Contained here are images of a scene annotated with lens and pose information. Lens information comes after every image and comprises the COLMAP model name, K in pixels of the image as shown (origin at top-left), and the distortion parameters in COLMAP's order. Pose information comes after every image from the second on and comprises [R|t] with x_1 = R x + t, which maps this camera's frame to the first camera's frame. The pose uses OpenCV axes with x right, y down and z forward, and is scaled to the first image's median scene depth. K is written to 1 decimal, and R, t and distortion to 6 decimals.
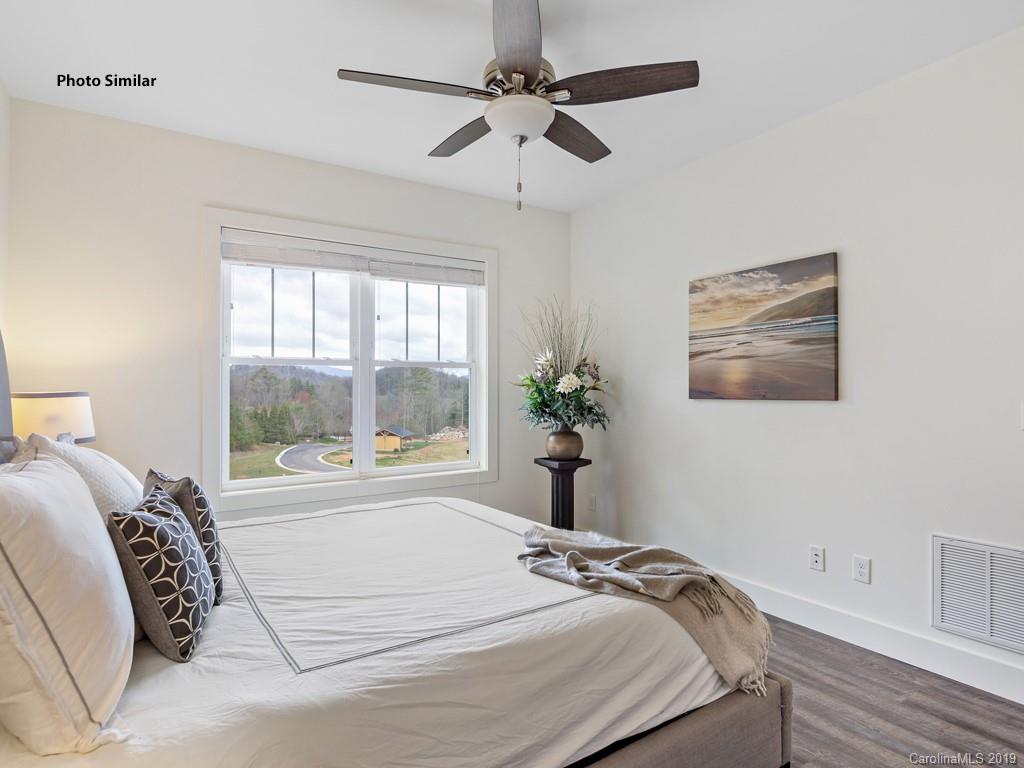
lens RADIAL K [[576.6, 0, 544.1], [0, 576.6, 374.1], [0, 0, 1]] dist [0.002445, -0.000220]
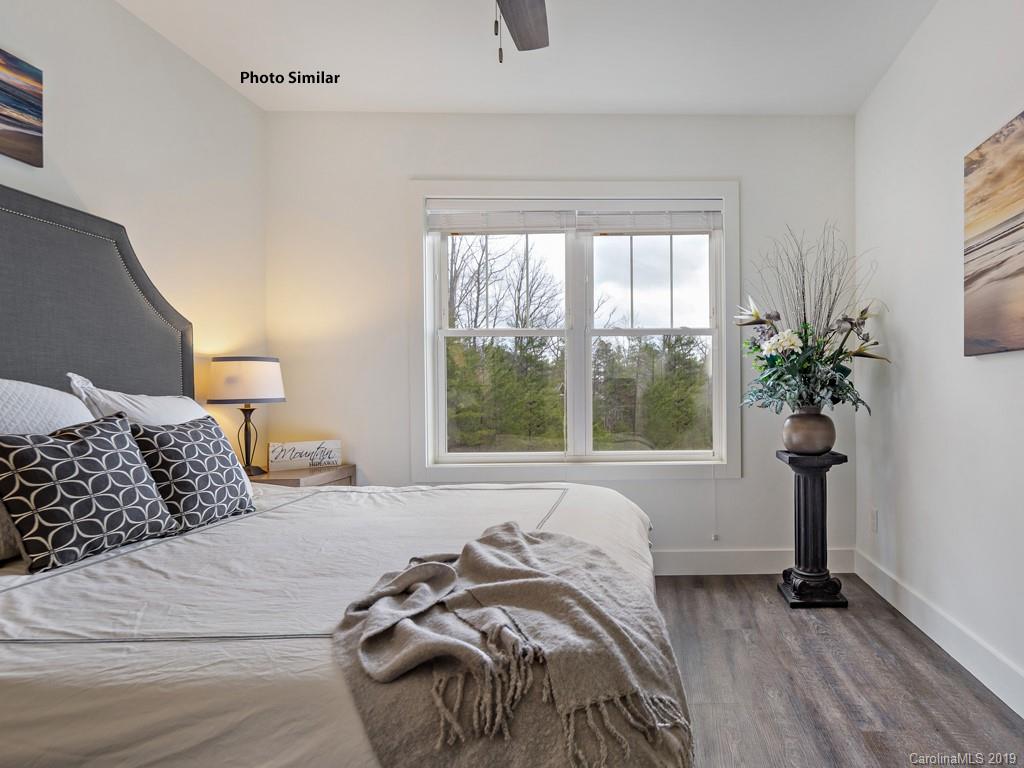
lens RADIAL K [[630.3, 0, 511.3], [0, 630.3, 370.4], [0, 0, 1]] dist [0.000348, -0.002278]
pose [[0.843122, -0.006566, -0.537683, 0.204093], [0.016228, 0.999781, 0.013238, 0.040693], [0.537478, -0.019886, 0.843043, 0.205046]]
